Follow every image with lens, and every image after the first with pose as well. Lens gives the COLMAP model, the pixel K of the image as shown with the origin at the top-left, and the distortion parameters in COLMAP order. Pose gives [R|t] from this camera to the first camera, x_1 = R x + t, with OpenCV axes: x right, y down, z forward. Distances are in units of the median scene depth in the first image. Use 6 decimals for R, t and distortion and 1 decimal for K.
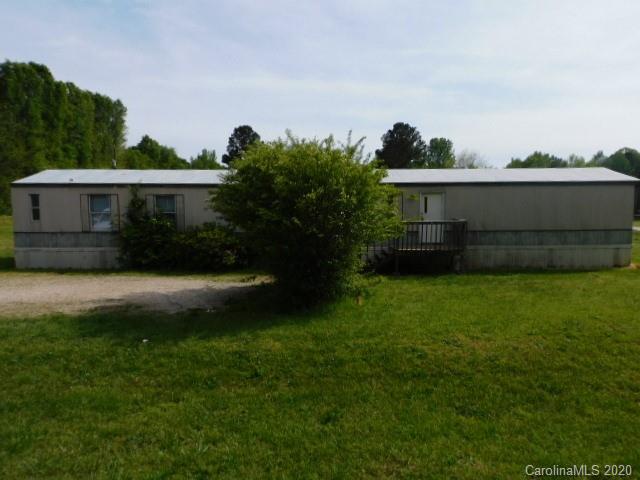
lens RADIAL K [[455.6, 0, 320.0], [0, 455.6, 240.0], [0, 0, 1]] dist [-0.004701, -0.004159]
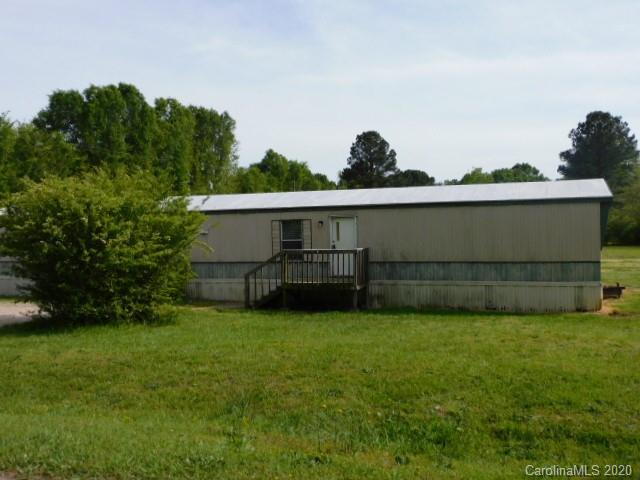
lens RADIAL K [[629.9, 0, 320.0], [0, 629.9, 240.0], [0, 0, 1]] dist [-0.026791, -0.007589]
pose [[0.930384, -0.004568, -0.366558, 0.229939], [-0.018741, 0.998022, -0.060005, 0.004165], [0.366107, 0.062697, 0.928458, -0.041568]]
